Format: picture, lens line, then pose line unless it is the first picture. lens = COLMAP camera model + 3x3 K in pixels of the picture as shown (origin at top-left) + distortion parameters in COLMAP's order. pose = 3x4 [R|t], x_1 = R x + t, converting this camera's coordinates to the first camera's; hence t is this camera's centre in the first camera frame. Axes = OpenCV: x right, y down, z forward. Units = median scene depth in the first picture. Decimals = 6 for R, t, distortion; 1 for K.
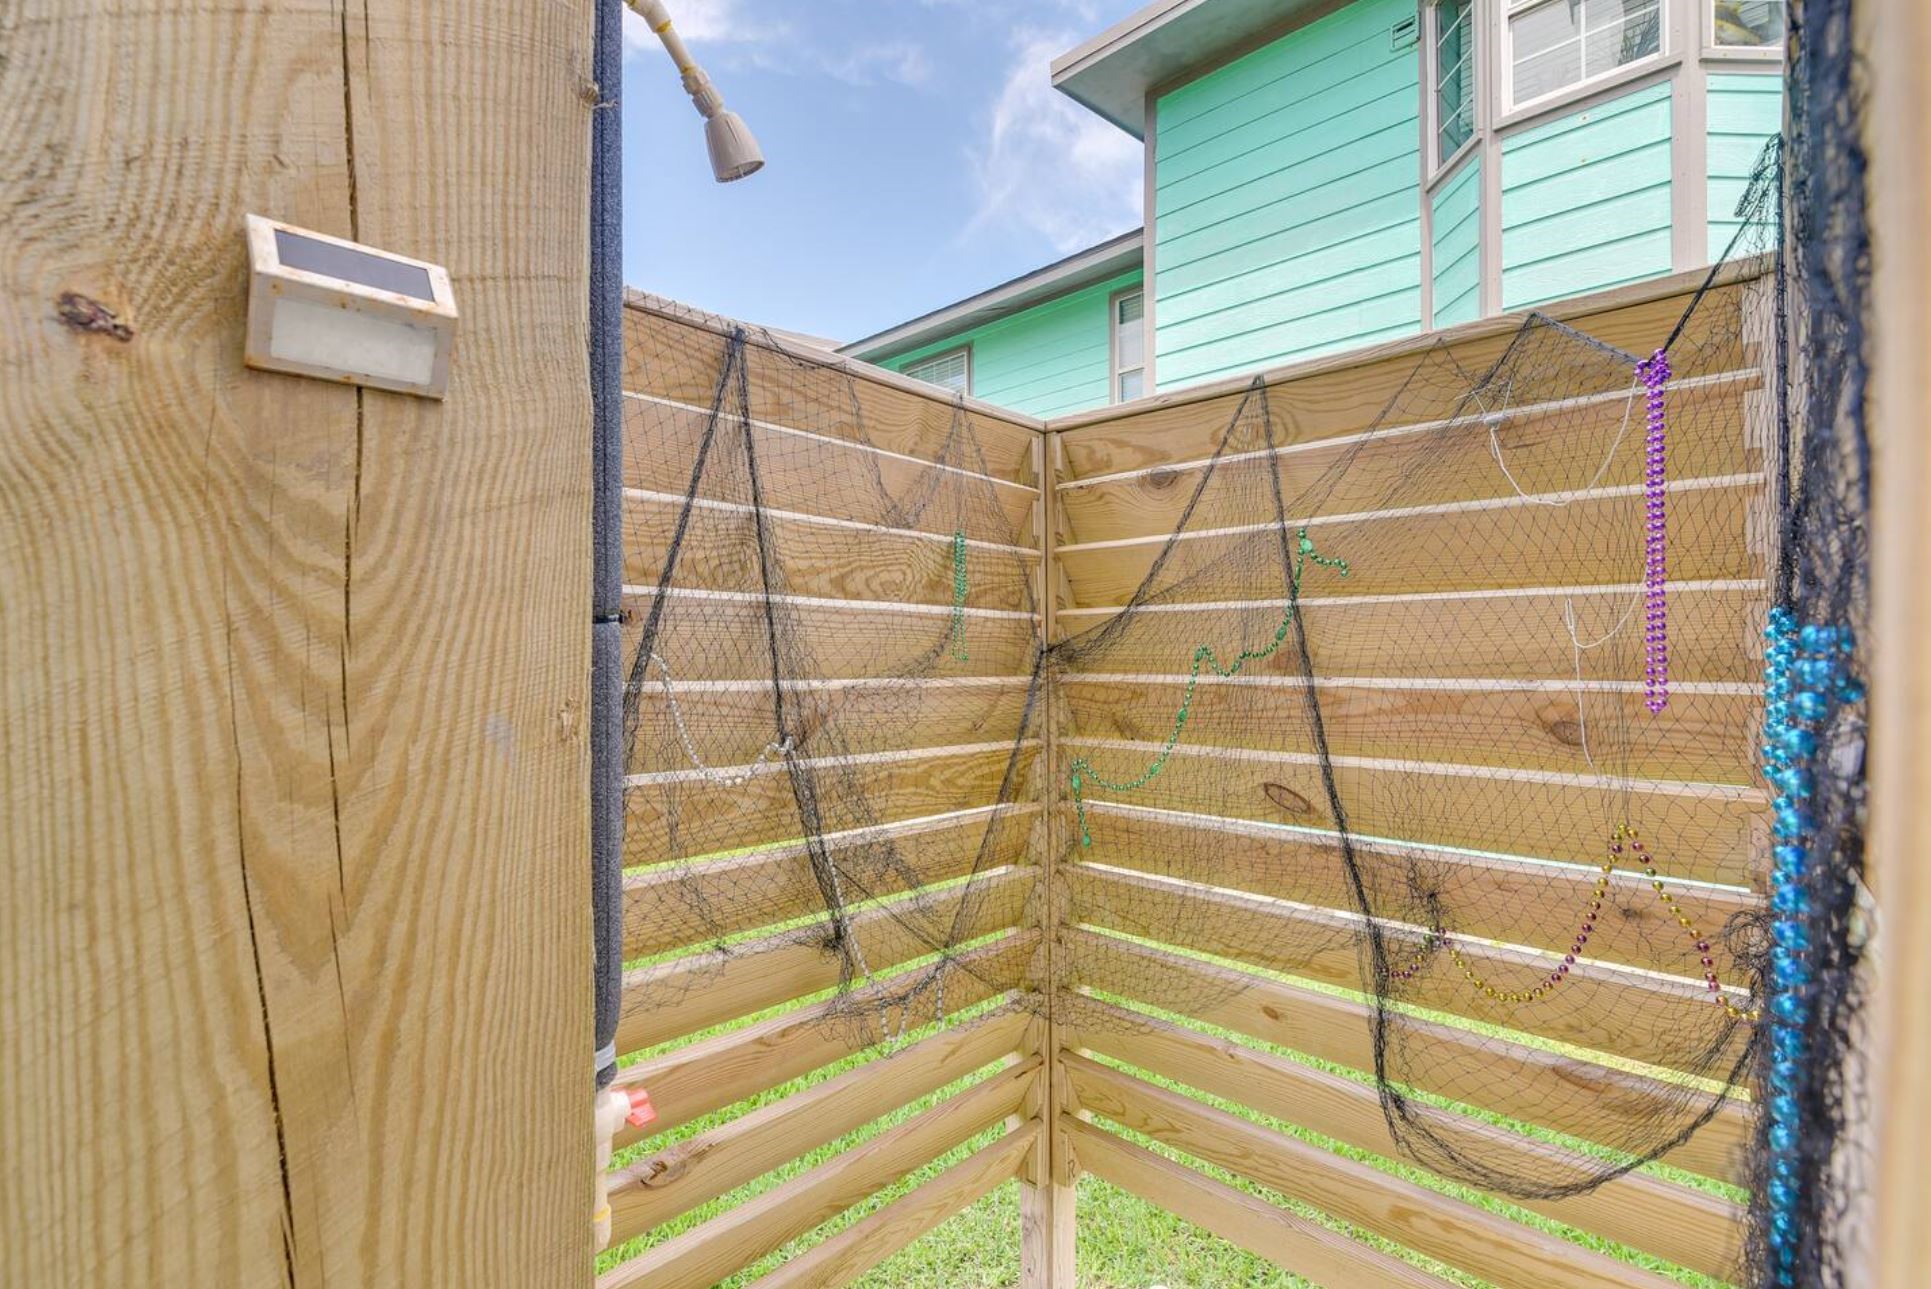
lens RADIAL K [[900.4, 0, 973.9], [0, 900.4, 654.3], [0, 0, 1]] dist [0.001327, 0.000035]
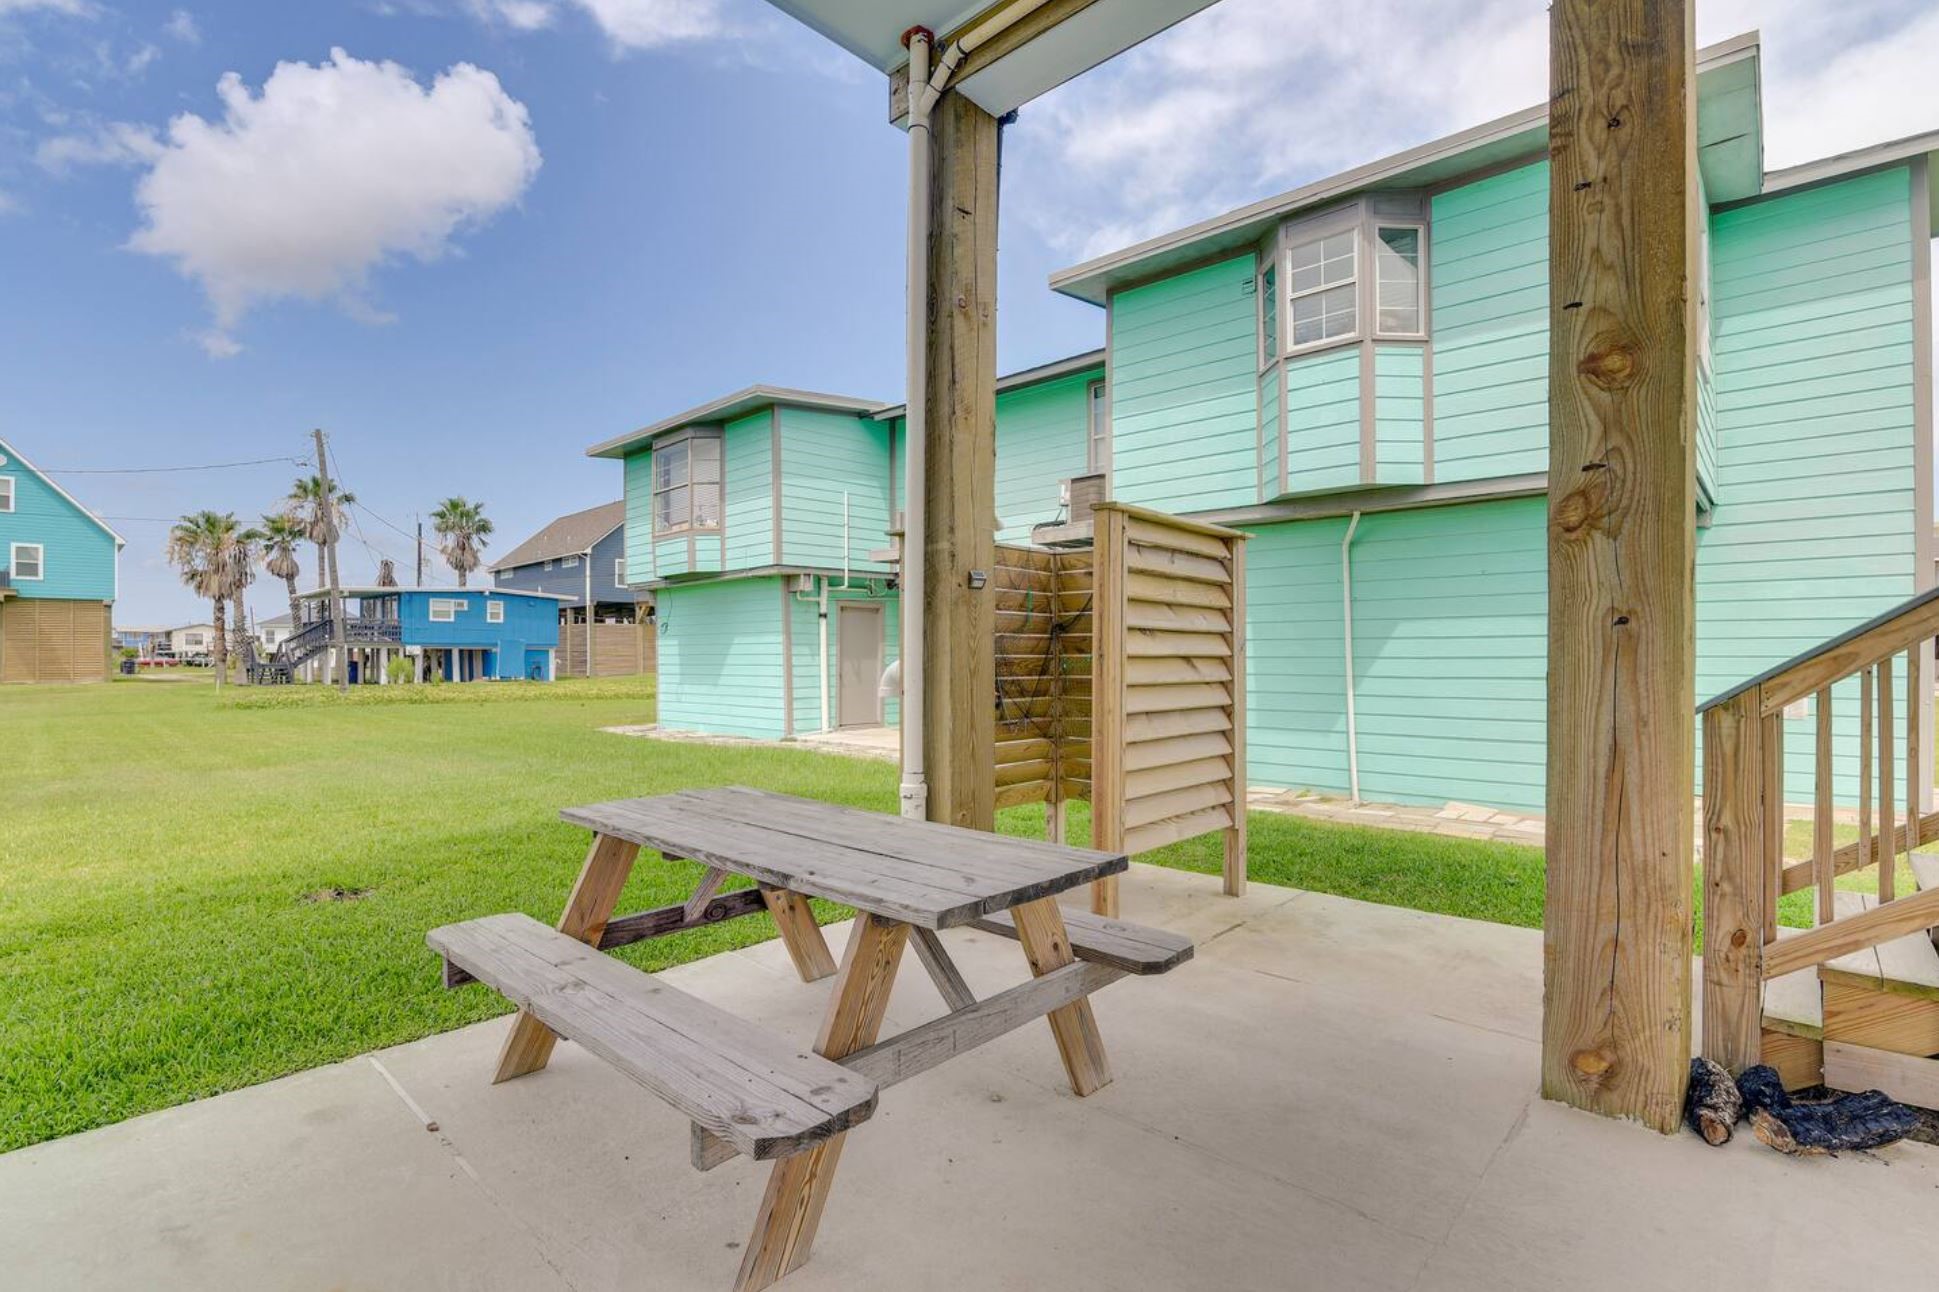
lens RADIAL K [[904.1, 0, 977.9], [0, 904.1, 655.9], [0, 0, 1]] dist [0.001327, 0.000035]
pose [[0.999789, 0.000056, 0.020542, -0.117680], [-0.000217, 0.999969, 0.007851, 0.034256], [-0.020540, -0.007854, 0.999758, -0.991762]]
